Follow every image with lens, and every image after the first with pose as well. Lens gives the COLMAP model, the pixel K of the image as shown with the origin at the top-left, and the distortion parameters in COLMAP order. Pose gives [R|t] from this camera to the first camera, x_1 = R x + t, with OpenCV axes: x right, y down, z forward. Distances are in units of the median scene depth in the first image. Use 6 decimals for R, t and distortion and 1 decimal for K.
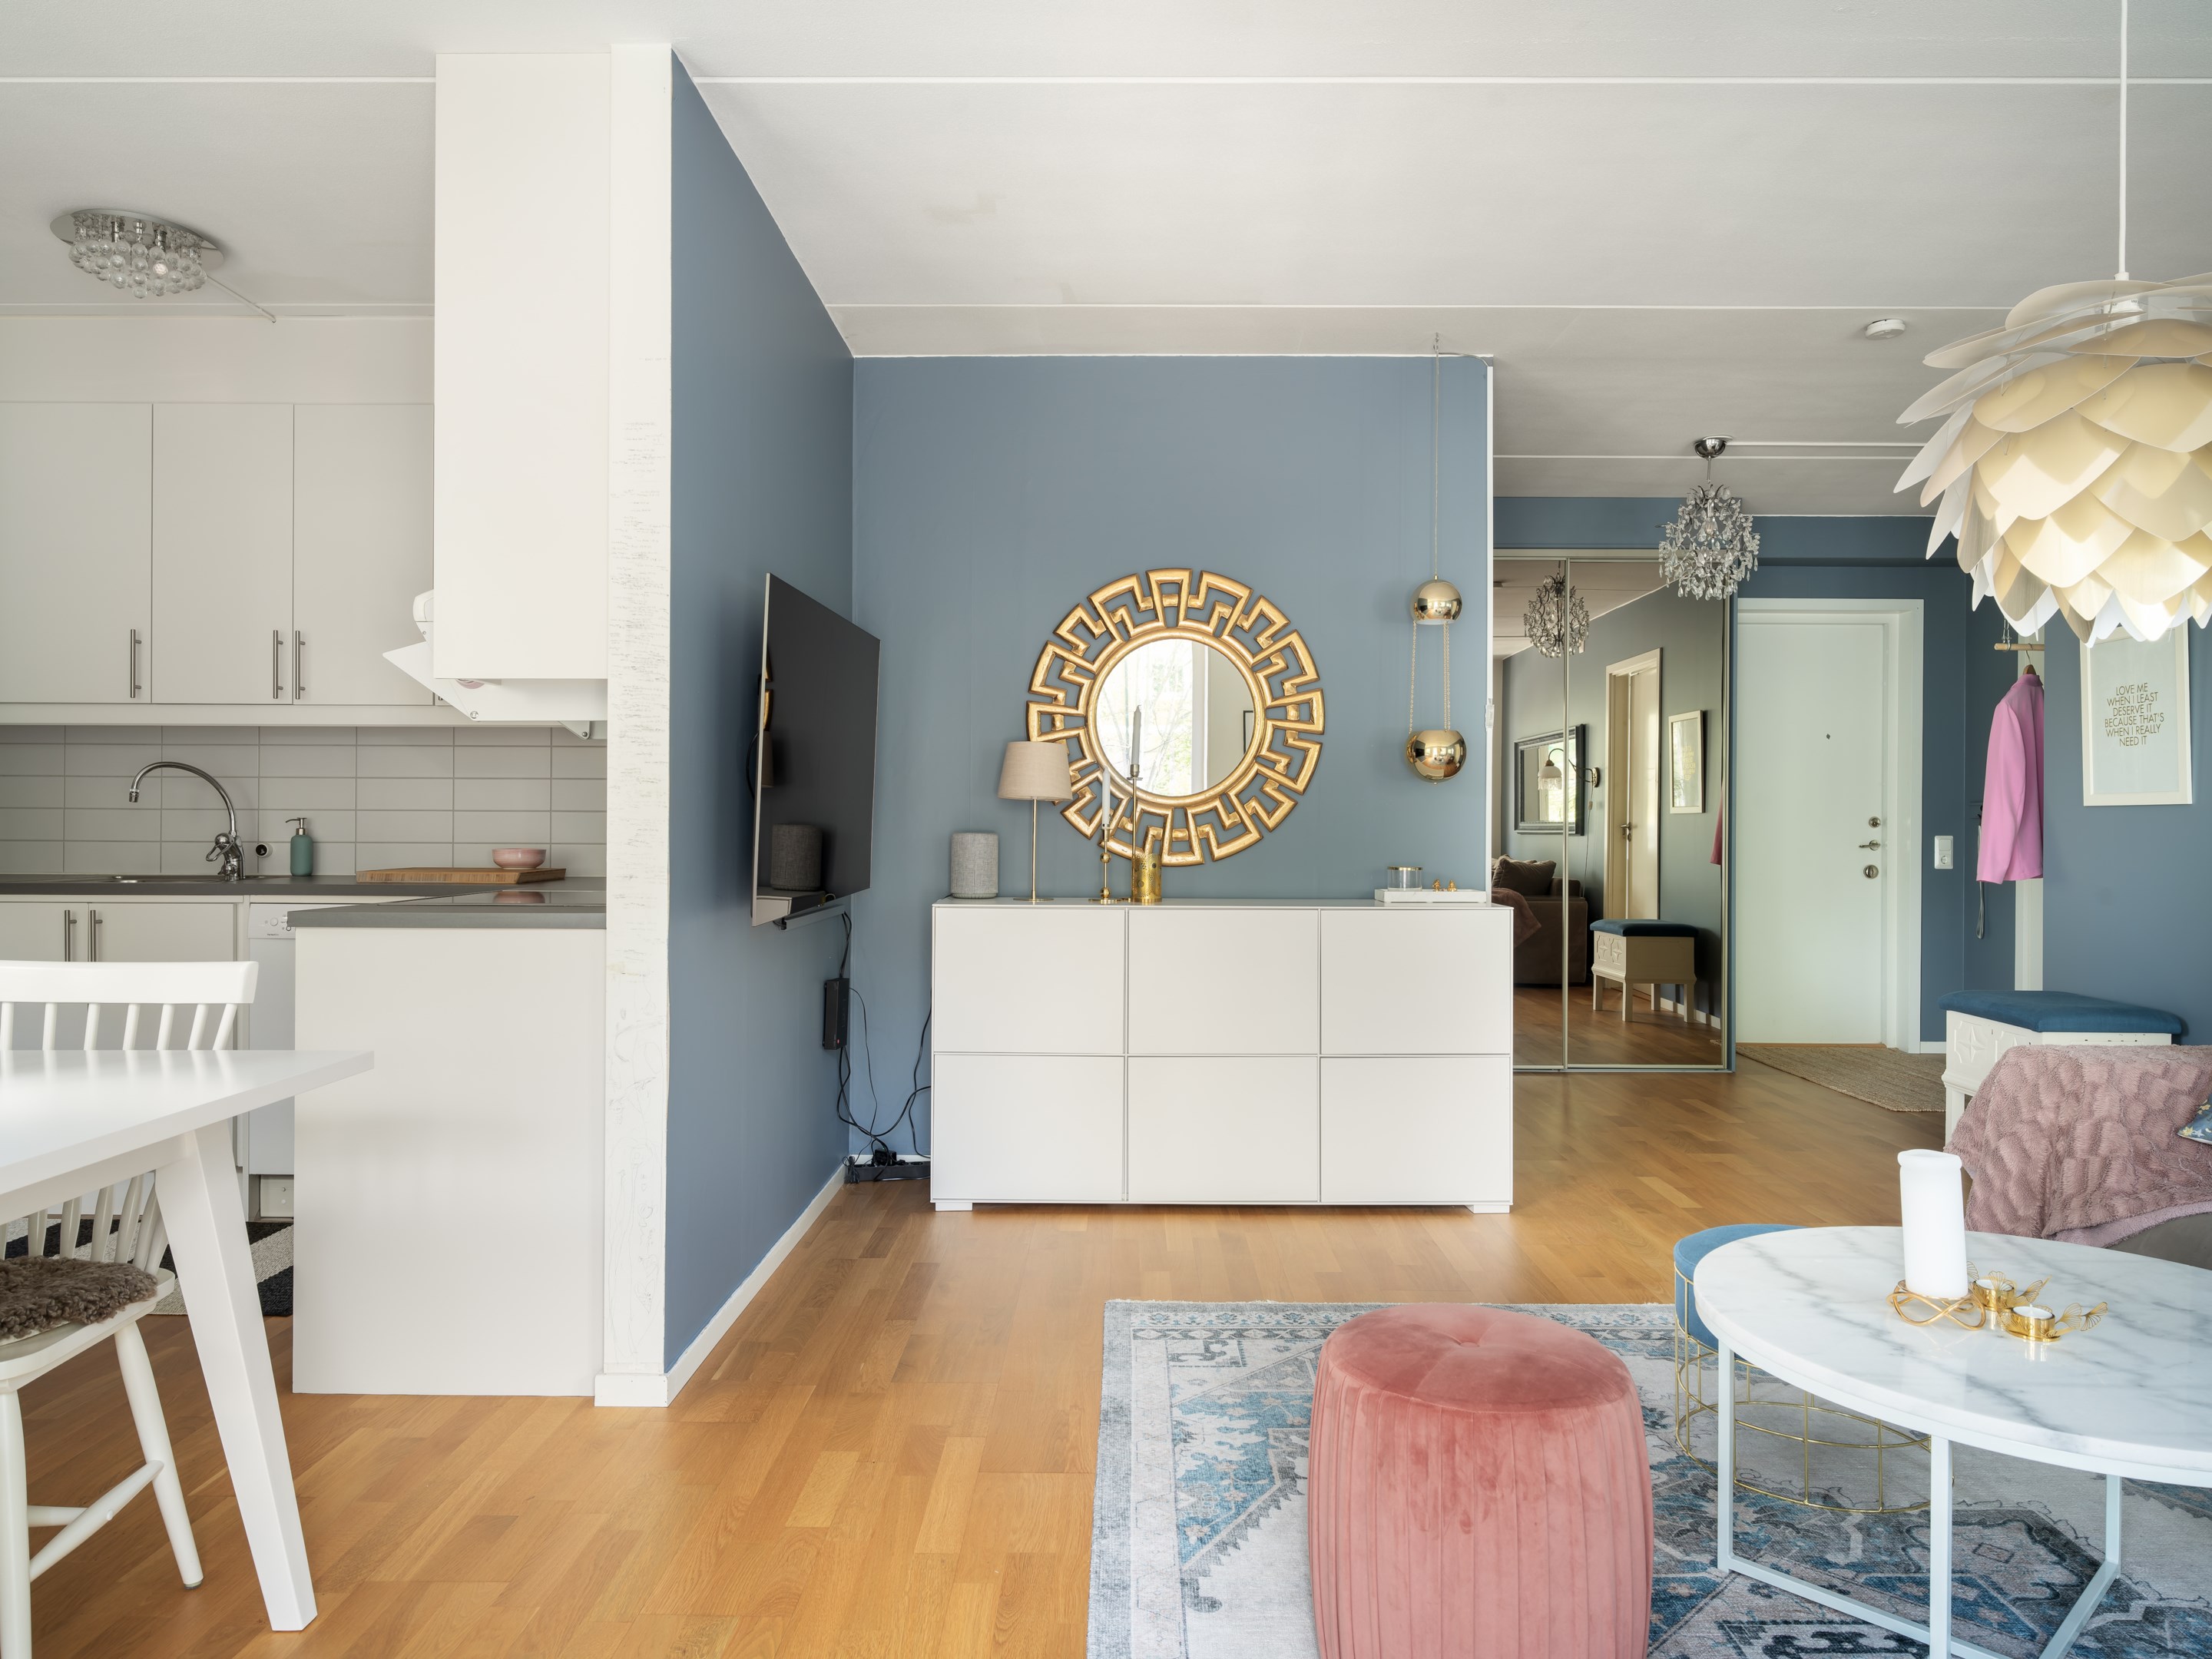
lens RADIAL K [[1437.5, 0, 1110.7], [0, 1437.5, 820.2], [0, 0, 1]] dist [0.001237, -0.001299]
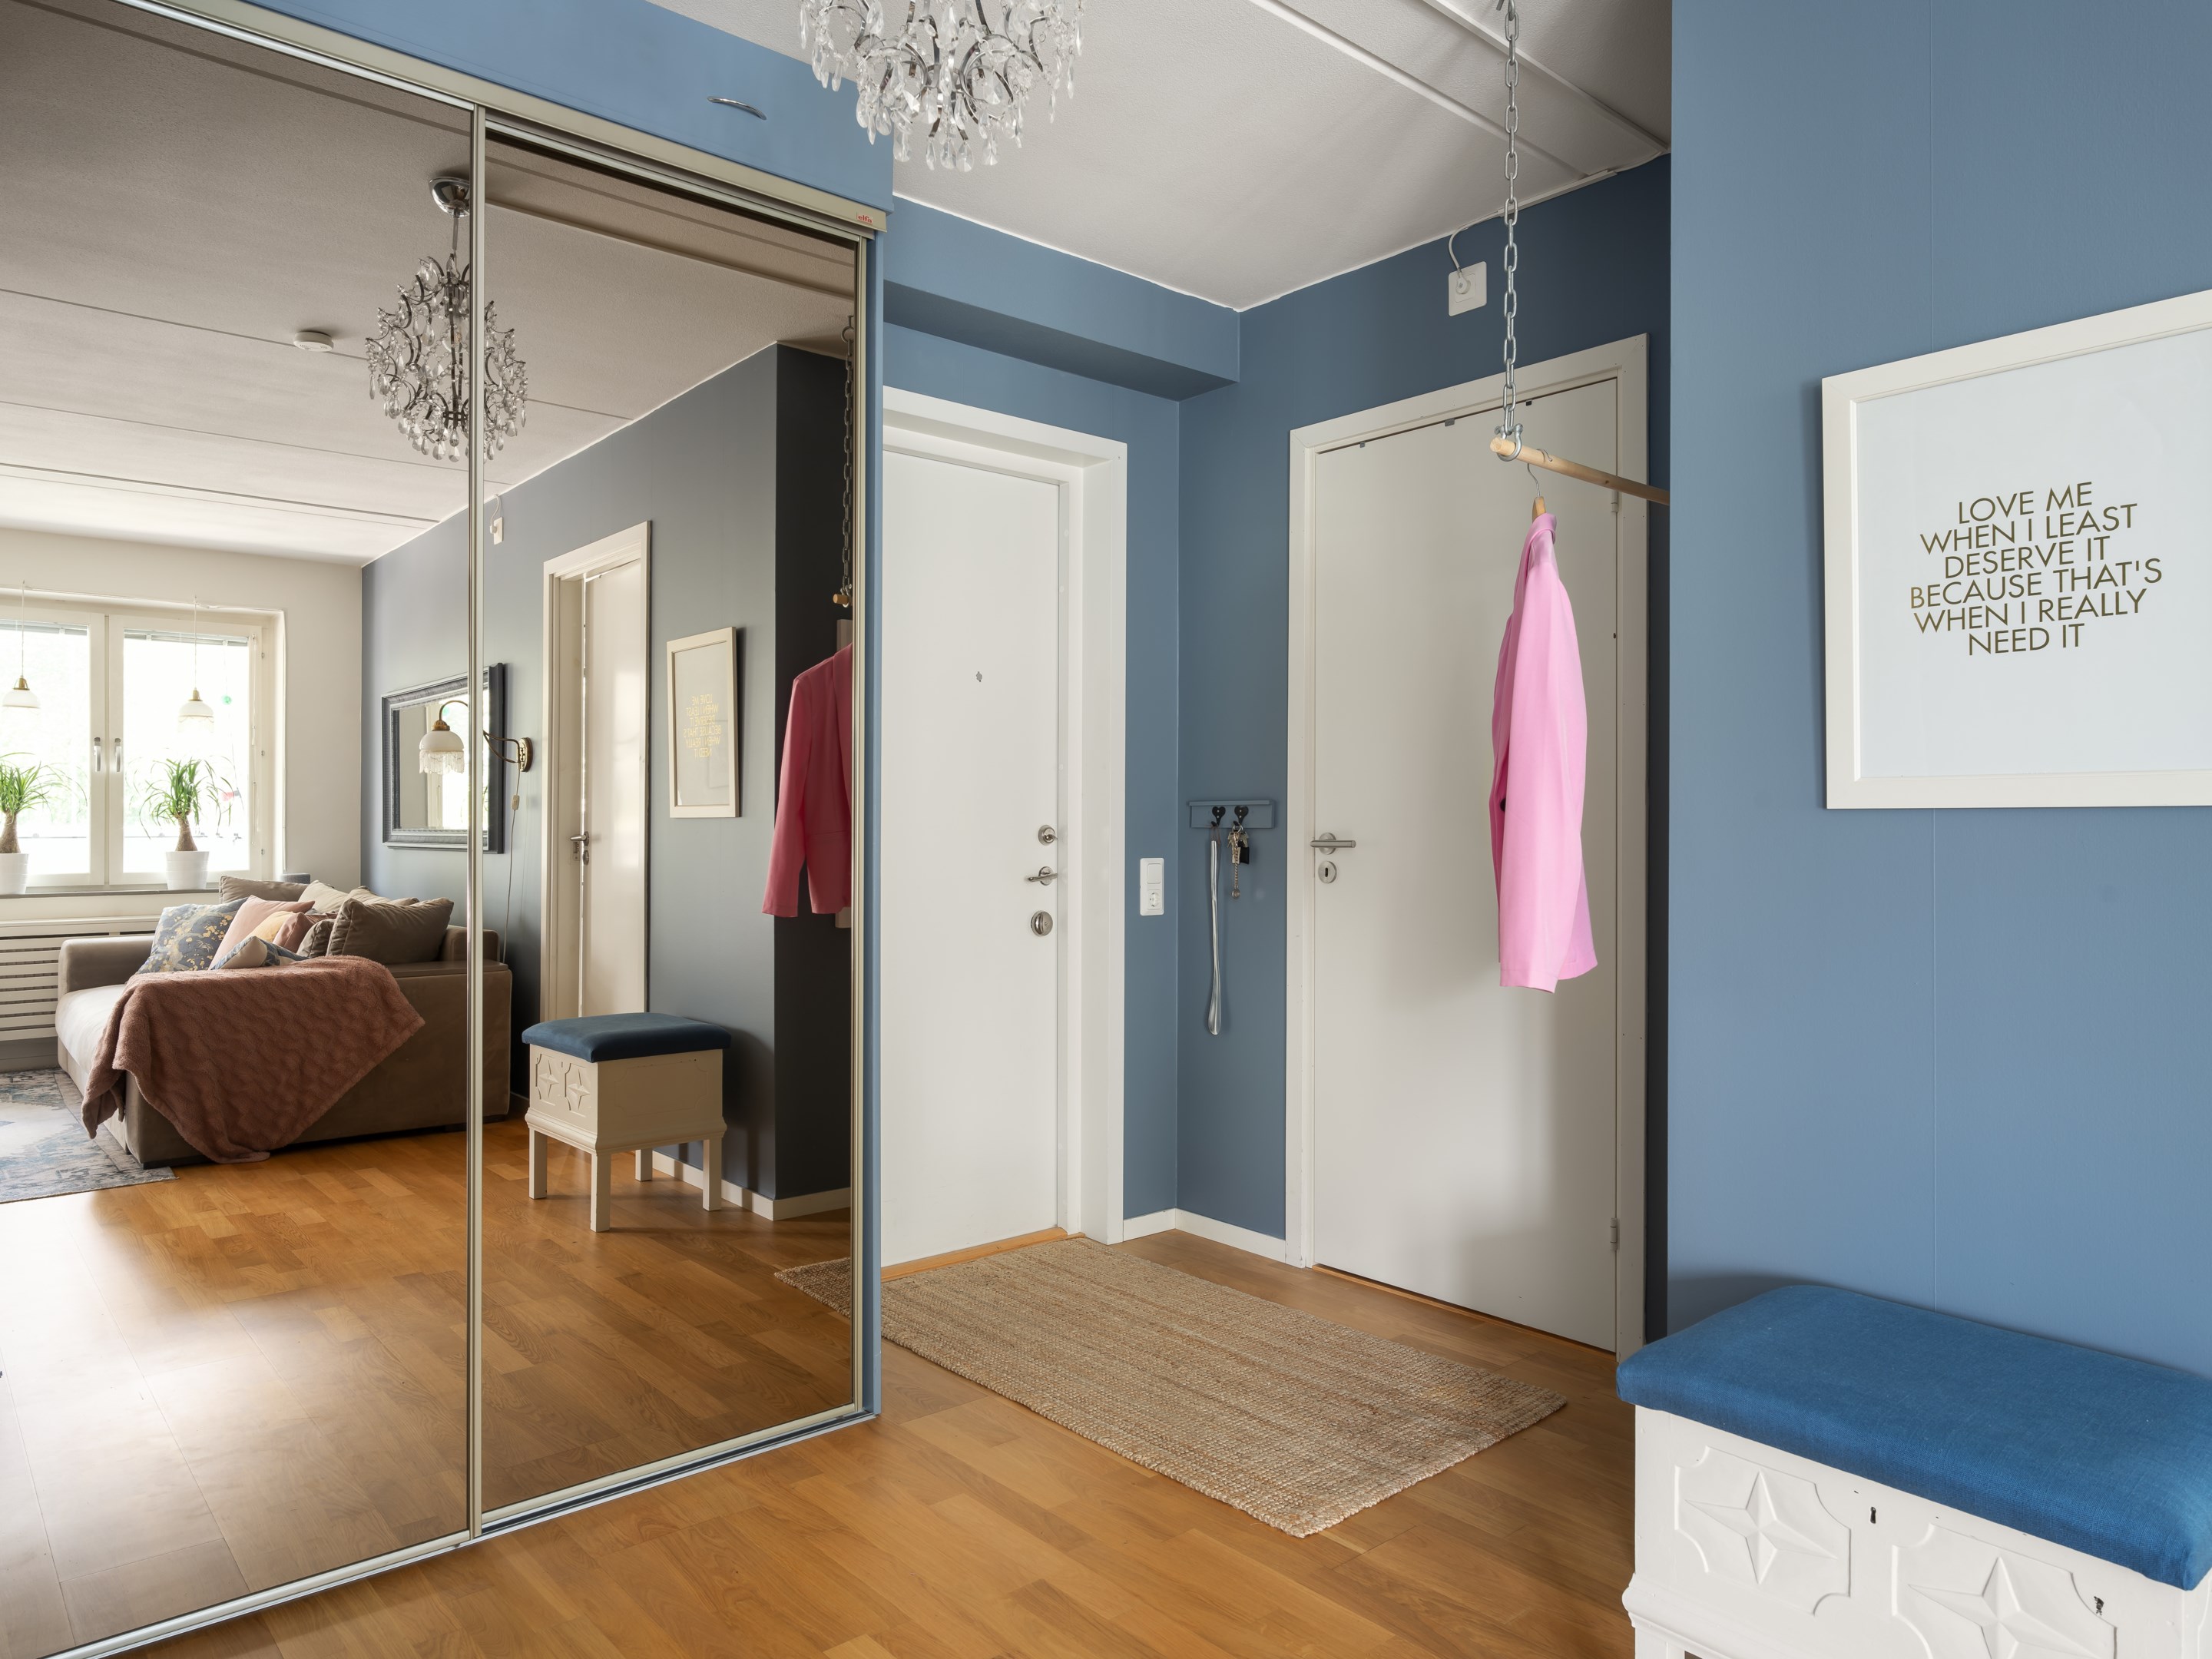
lens RADIAL K [[1446.6, 0, 1109.5], [0, 1446.6, 824.7], [0, 0, 1]] dist [-0.003657, -0.001057]
pose [[0.749467, -0.002211, 0.662038, 0.284734], [-0.000151, 0.999994, 0.003510, -0.007384], [-0.662042, -0.002730, 0.749462, 0.905825]]
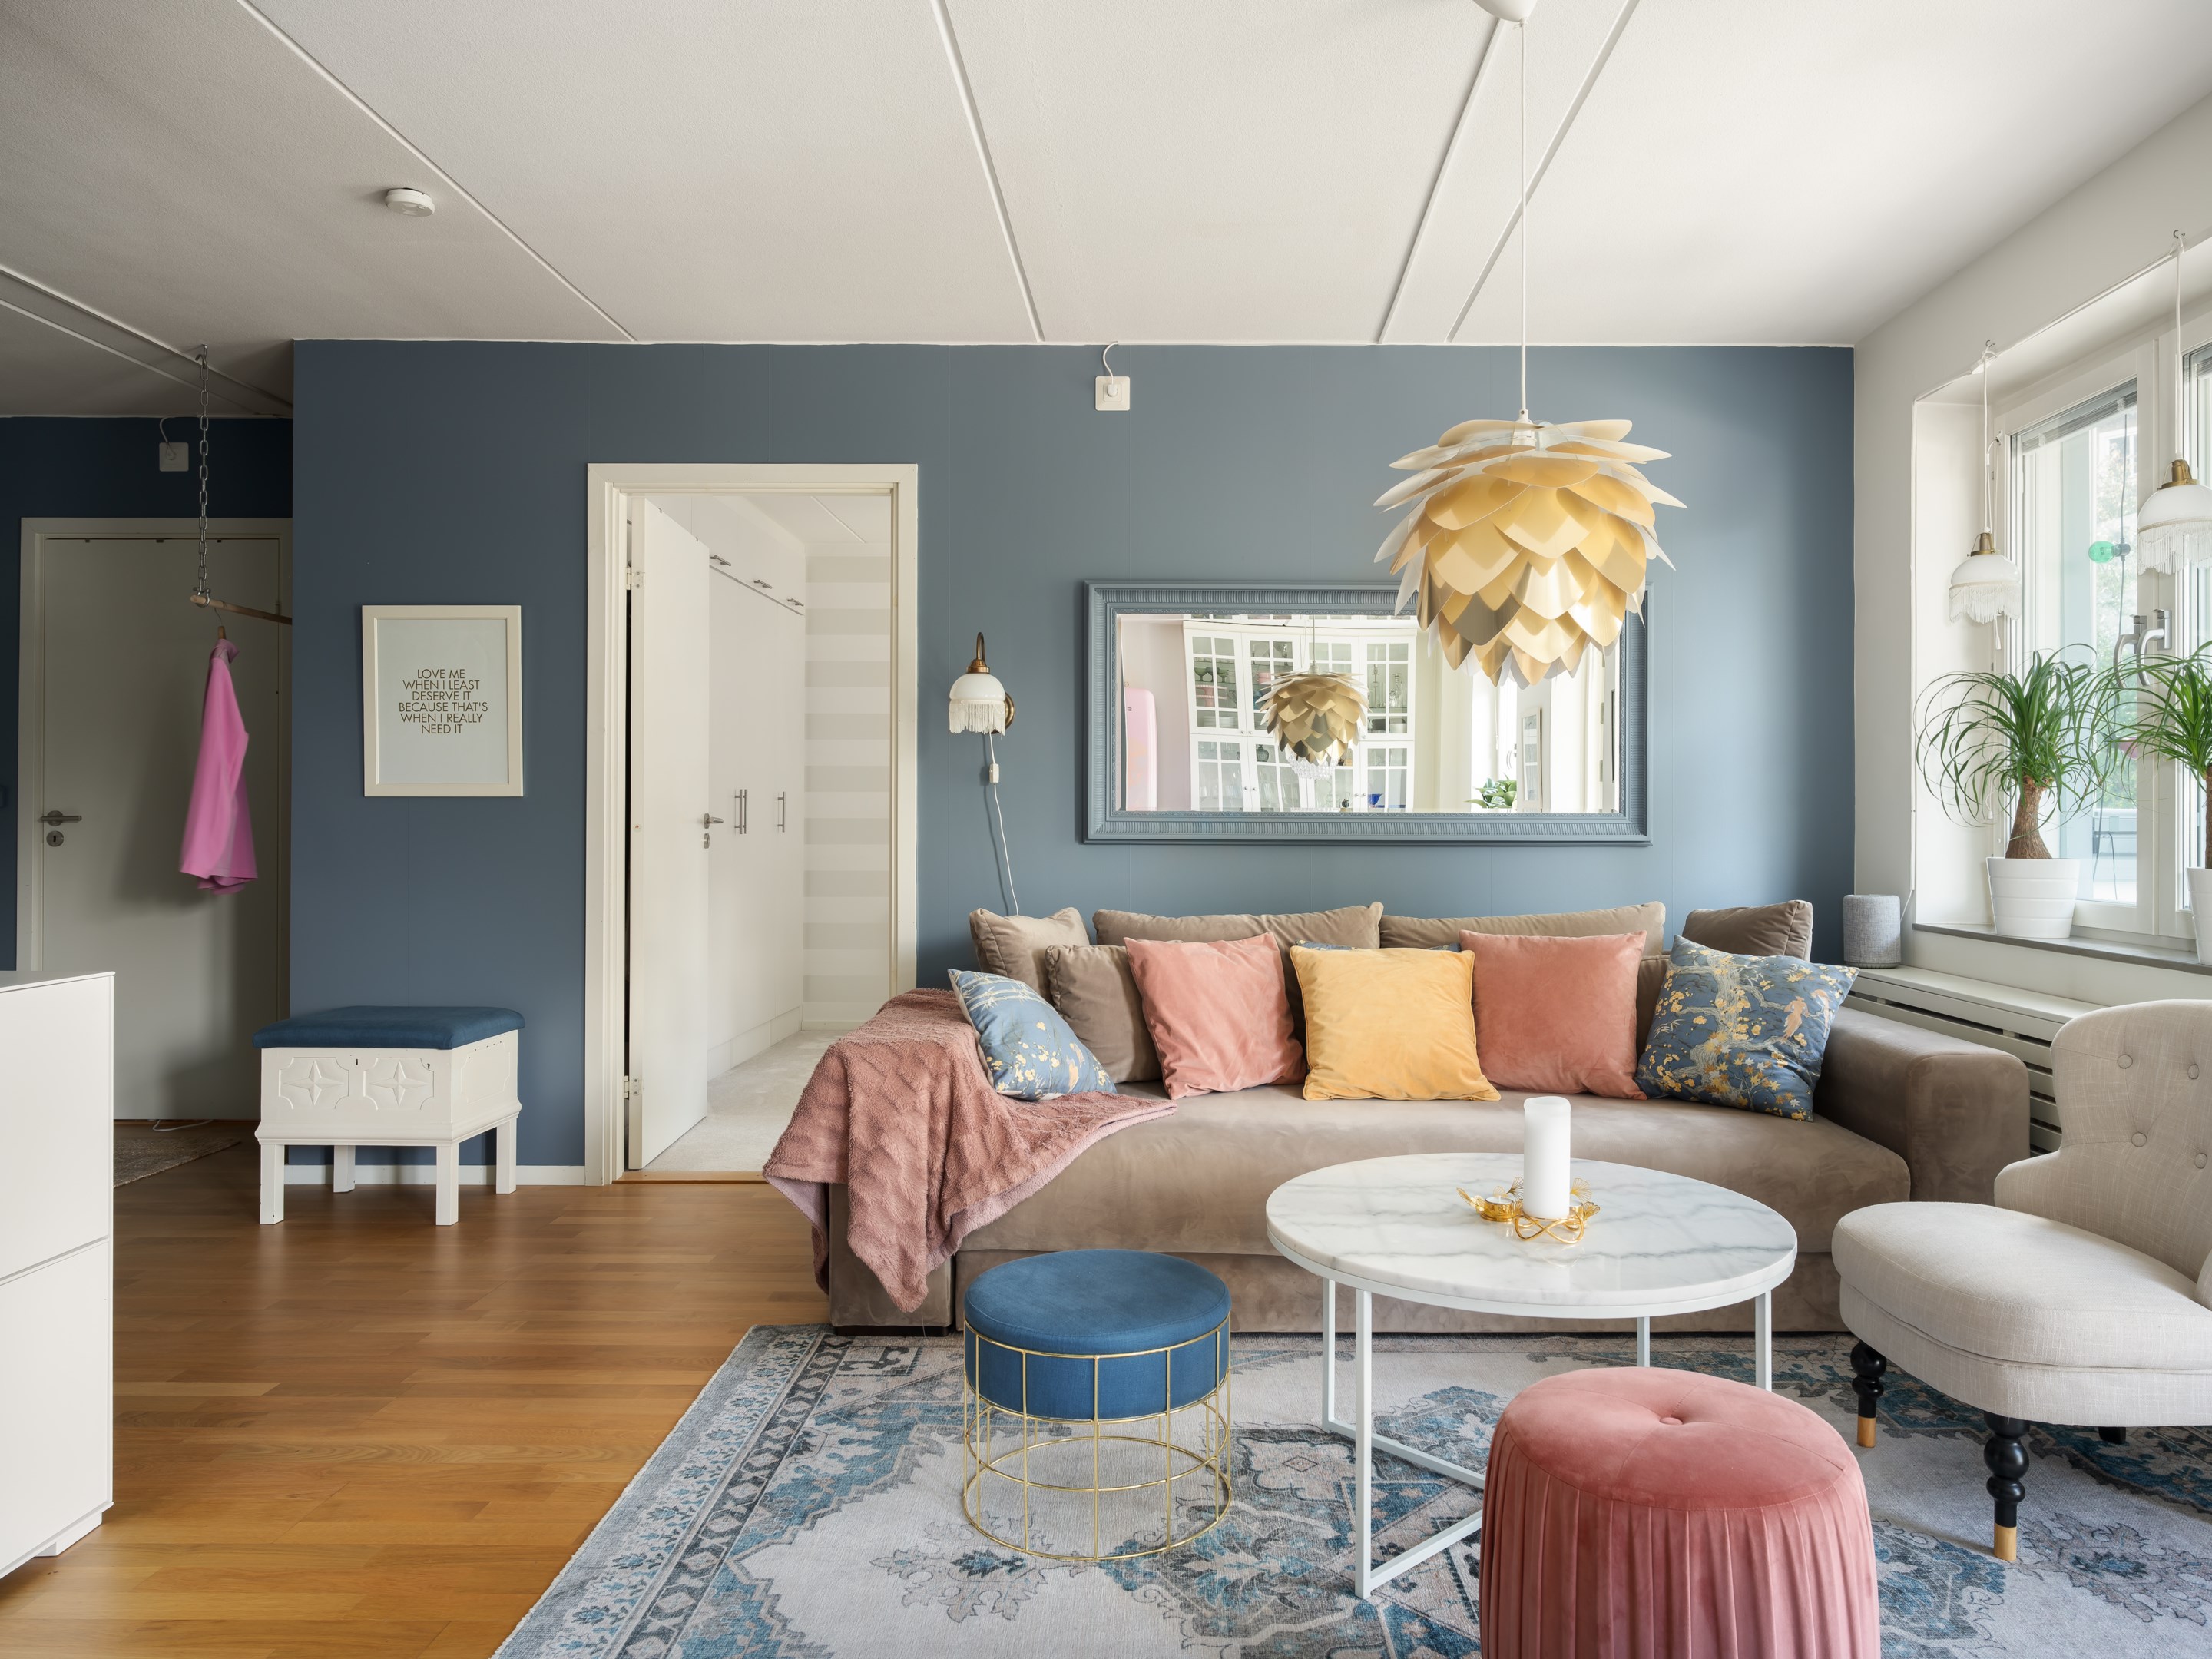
lens RADIAL K [[1468.4, 0, 1179.9], [0, 1468.4, 806.4], [0, 0, 1]] dist [-0.003598, 0.001959]
pose [[-0.005742, 0.003319, 0.999978, -0.266917], [-0.003988, 0.999986, -0.003342, -0.002757], [-0.999976, -0.004007, -0.005729, 0.538951]]
